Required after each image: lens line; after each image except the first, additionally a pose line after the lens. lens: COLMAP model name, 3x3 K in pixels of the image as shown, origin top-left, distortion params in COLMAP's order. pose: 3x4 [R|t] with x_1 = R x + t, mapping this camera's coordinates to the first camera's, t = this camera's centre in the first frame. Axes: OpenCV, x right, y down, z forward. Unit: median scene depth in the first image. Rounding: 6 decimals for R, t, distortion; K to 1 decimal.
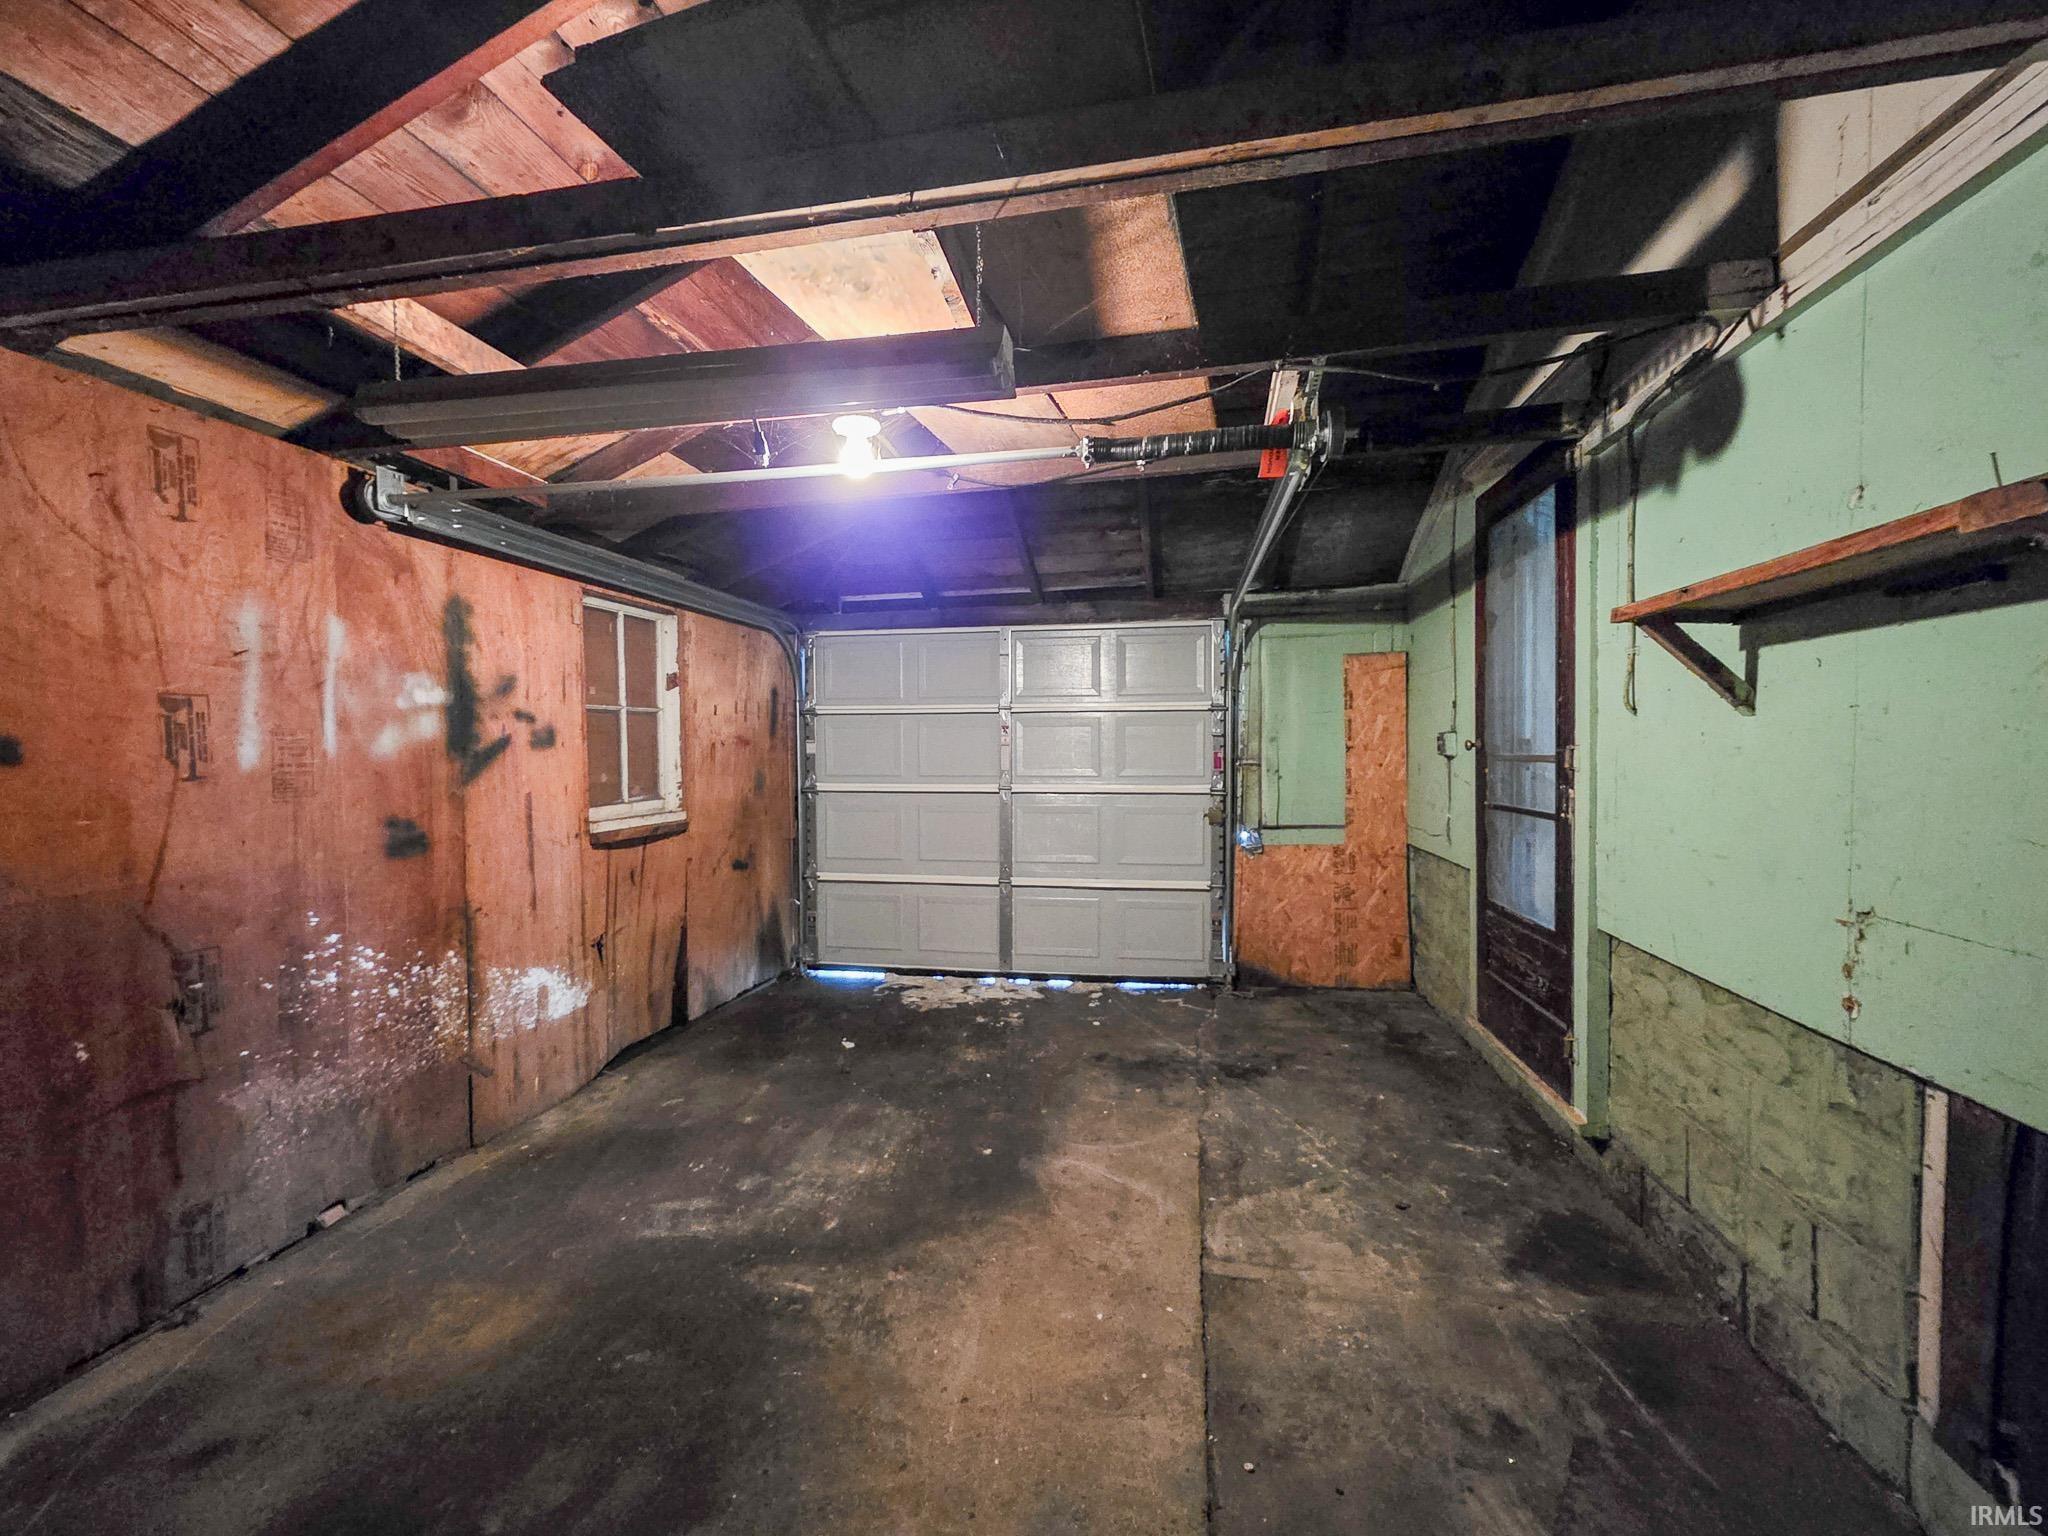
lens RADIAL K [[810.4, 0, 1024.9], [0, 810.4, 768.5], [0, 0, 1]] dist [0.001685, -0.000039]
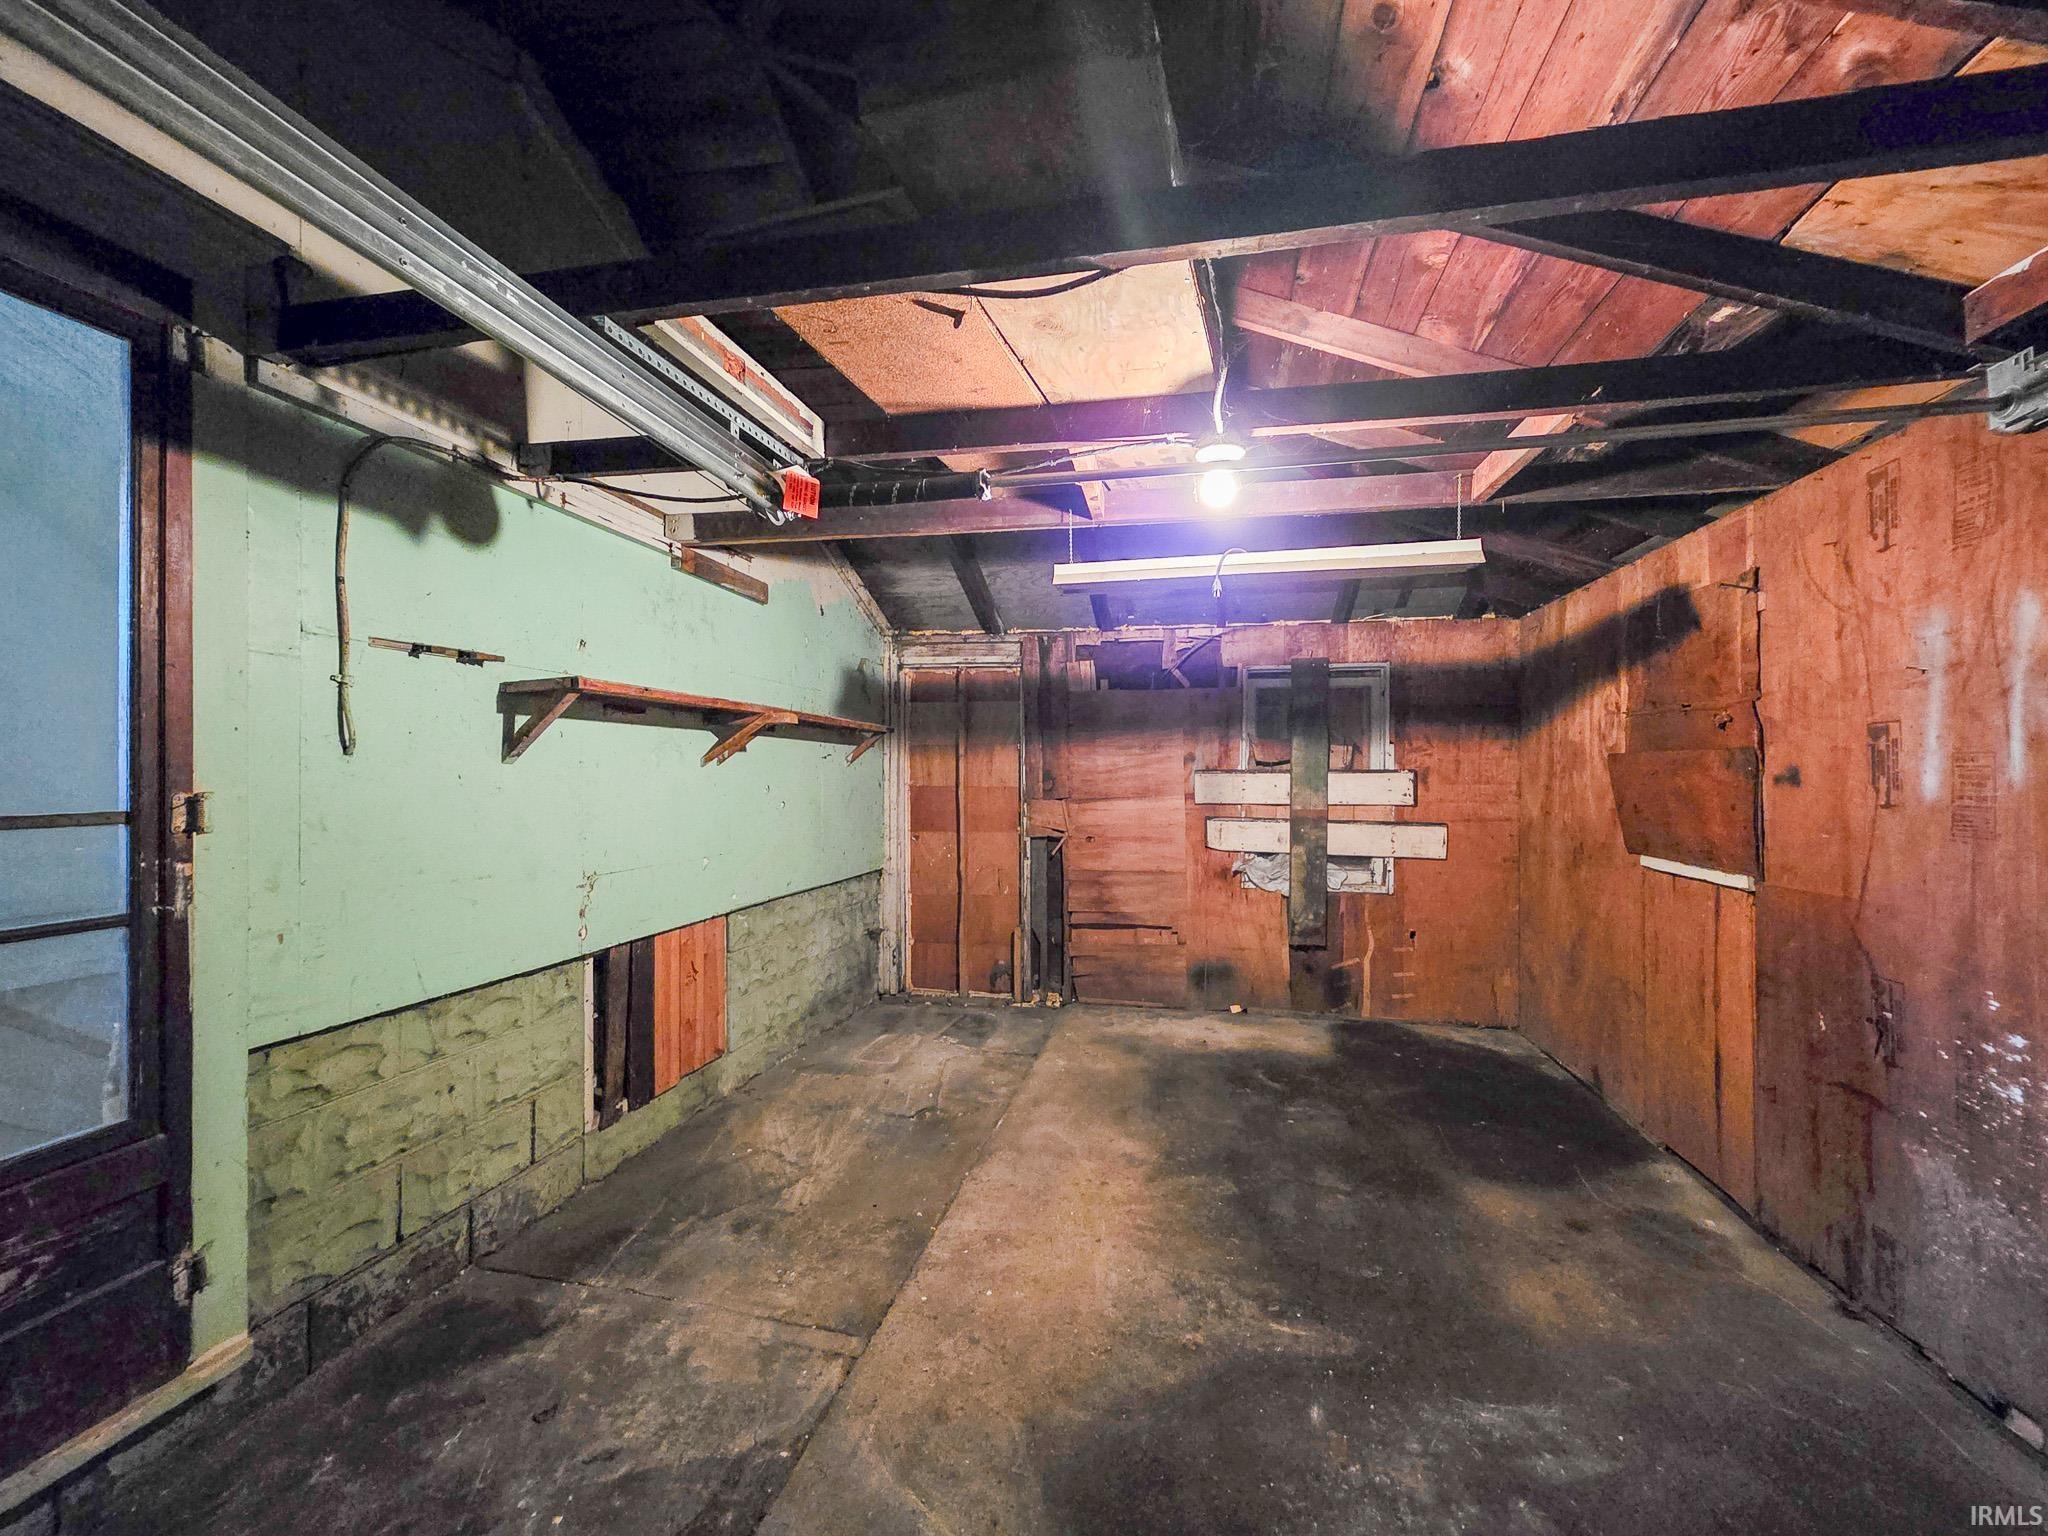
lens RADIAL K [[810.4, 0, 1019.9], [0, 810.4, 769.5], [0, 0, 1]] dist [0.001685, -0.000039]
pose [[-0.999497, 0.010829, 0.029802, 0.008884], [0.011577, 0.999620, 0.025016, -0.069064], [-0.029519, 0.025348, -0.999243, 2.008781]]
